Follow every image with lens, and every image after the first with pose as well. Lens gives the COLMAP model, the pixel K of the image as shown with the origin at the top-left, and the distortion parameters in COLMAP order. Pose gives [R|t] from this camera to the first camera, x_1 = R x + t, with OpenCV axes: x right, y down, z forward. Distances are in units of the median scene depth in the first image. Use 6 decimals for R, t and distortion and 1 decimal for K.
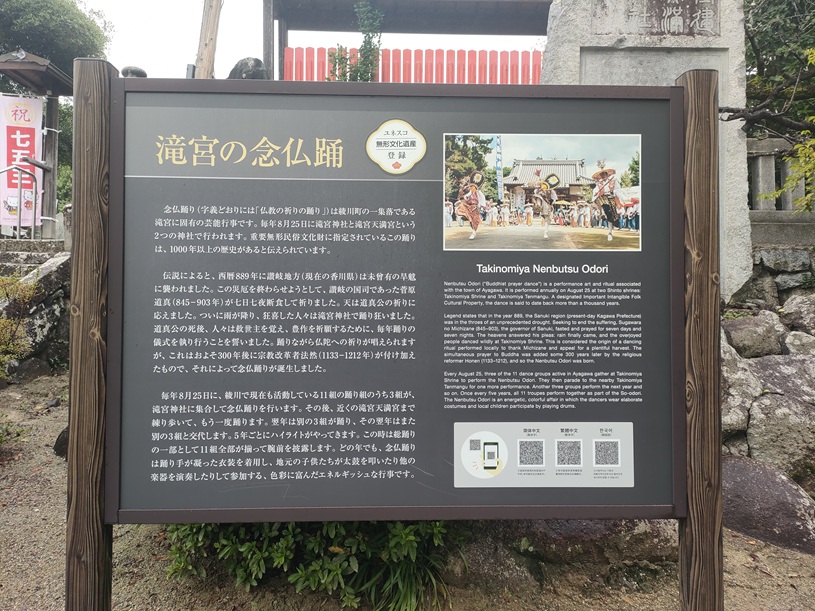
lens RADIAL K [[638.8, 0, 407.2], [0, 638.8, 307.1], [0, 0, 1]] dist [0.005719, 0.001178]
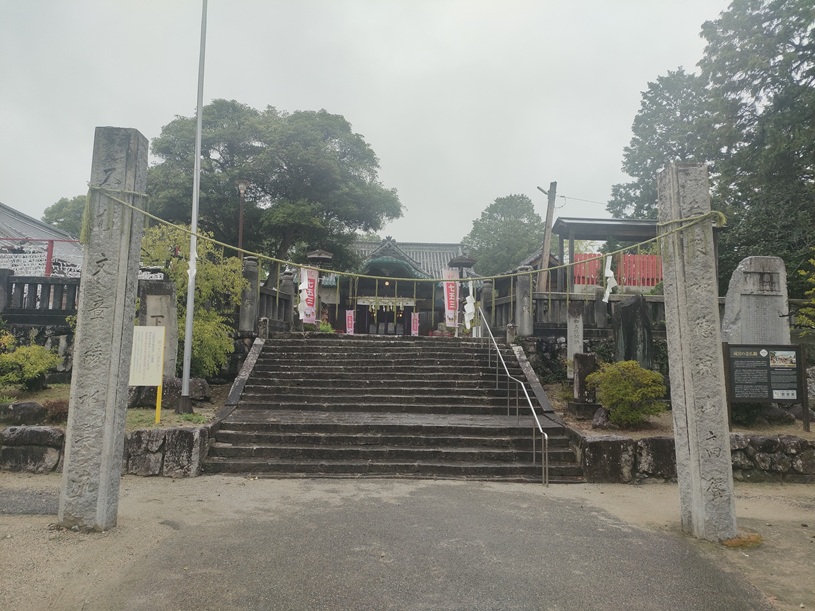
lens RADIAL K [[638.8, 0, 405.8], [0, 638.8, 299.9], [0, 0, 1]] dist [0.005719, 0.001178]
pose [[0.998882, 0.014553, 0.044967, -4.552403], [-0.010844, 0.996603, -0.081640, -0.211497], [-0.046003, 0.081061, 0.995647, -6.324815]]
